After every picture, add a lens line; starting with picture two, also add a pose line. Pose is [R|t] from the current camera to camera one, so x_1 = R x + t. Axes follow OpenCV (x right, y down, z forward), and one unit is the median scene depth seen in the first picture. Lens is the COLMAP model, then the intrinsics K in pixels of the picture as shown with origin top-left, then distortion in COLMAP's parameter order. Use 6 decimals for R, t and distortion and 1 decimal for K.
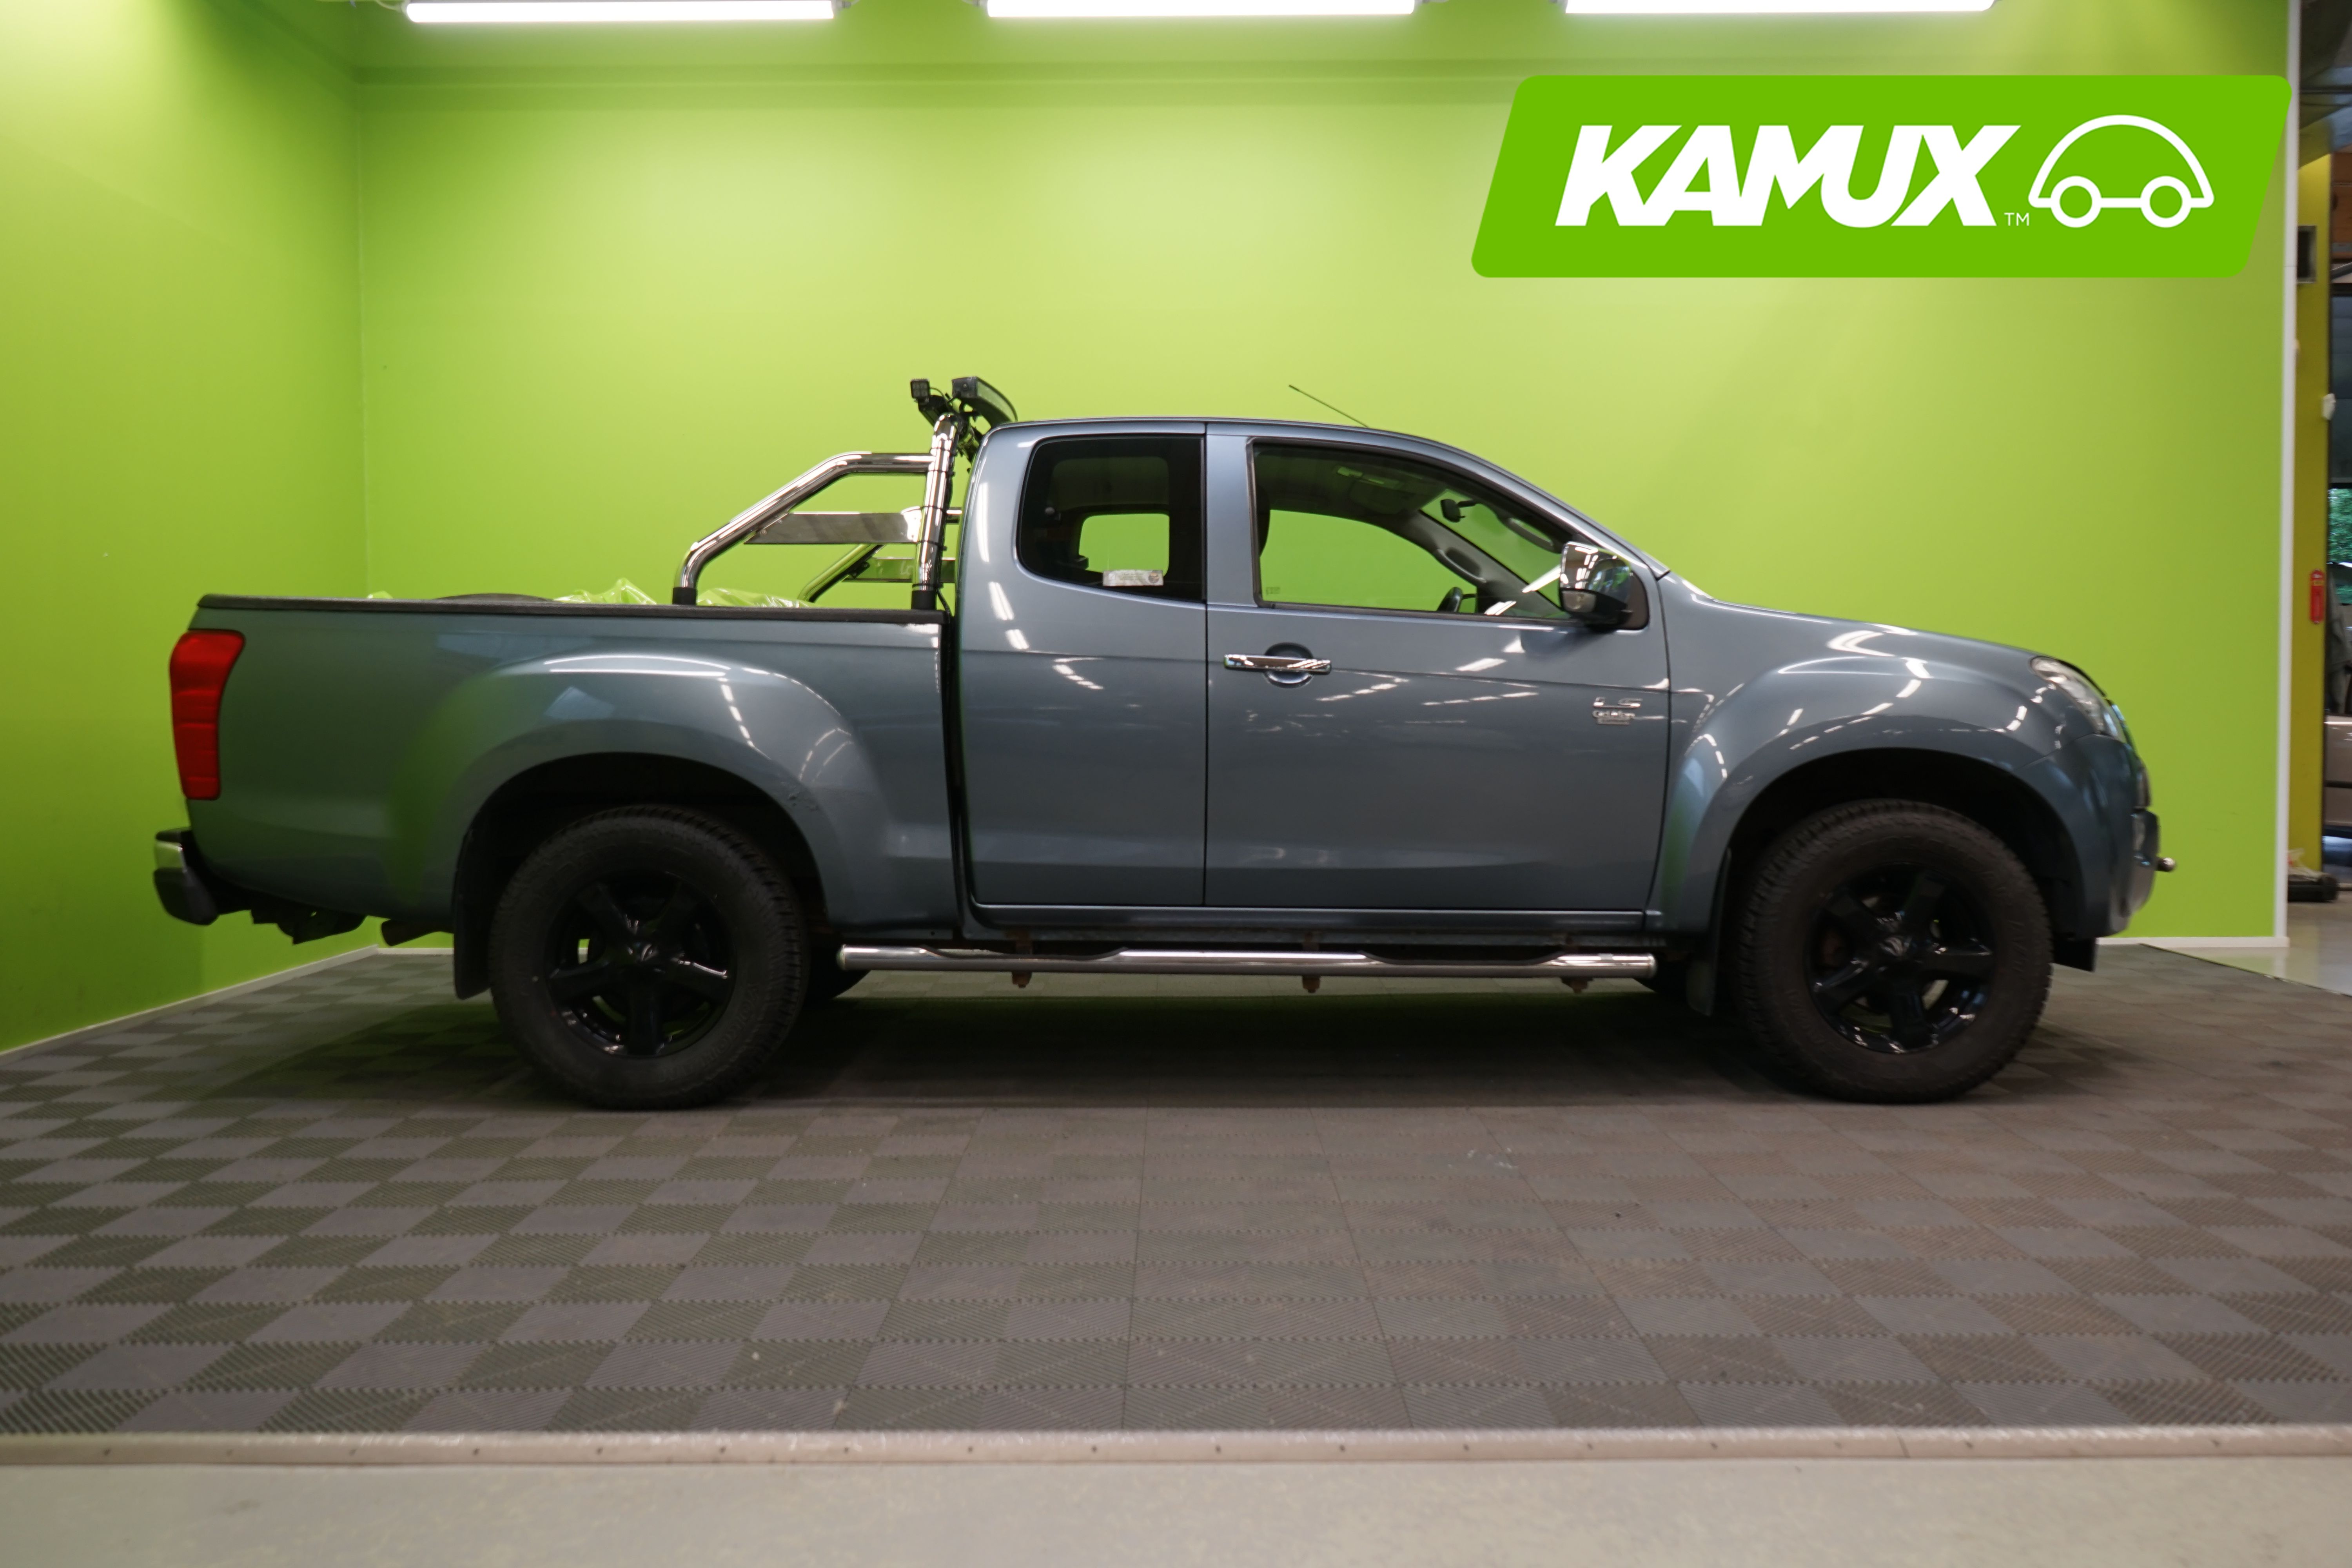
lens RADIAL K [[1907.4, 0, 1176.7], [0, 1907.4, 784.2], [0, 0, 1]] dist [-0.012074, 0.019654]
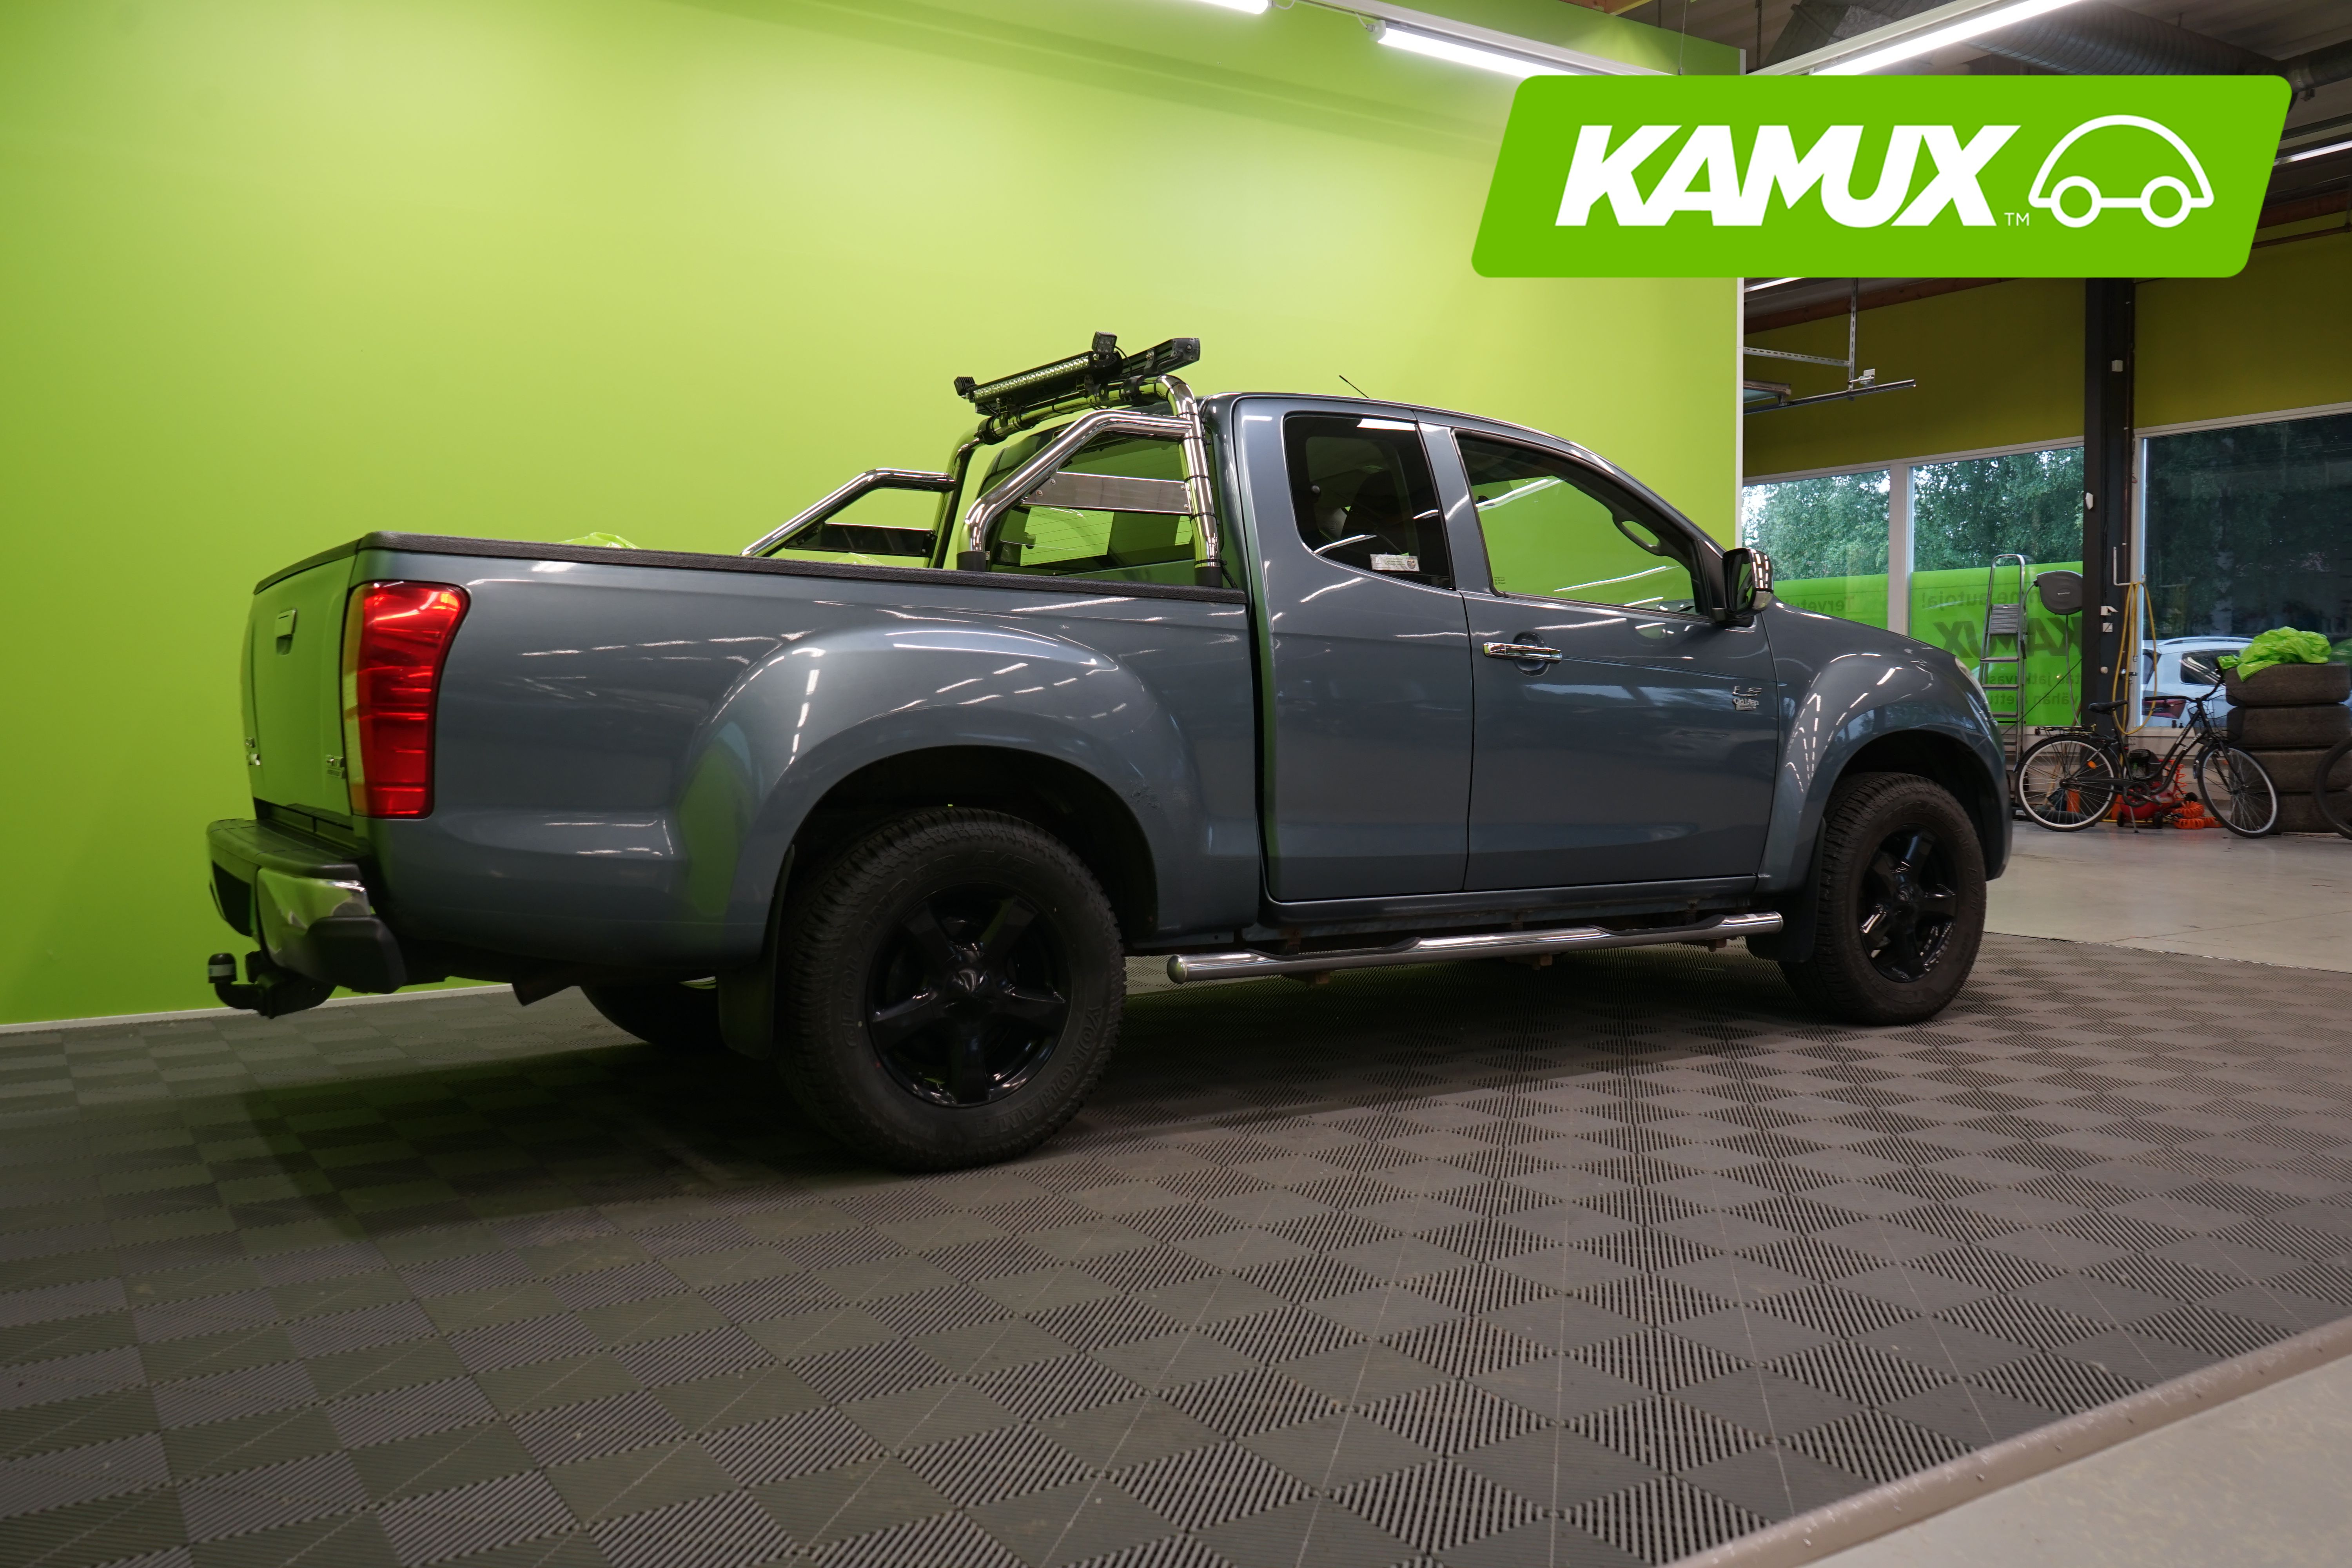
lens RADIAL K [[1907.4, 0, 1173.2], [0, 1907.4, 784.6], [0, 0, 1]] dist [-0.012074, 0.019654]
pose [[0.854116, -0.025024, 0.519480, -0.636183], [0.031933, 0.999481, -0.004357, 0.007144], [-0.519102, 0.020310, 0.854471, 0.219909]]
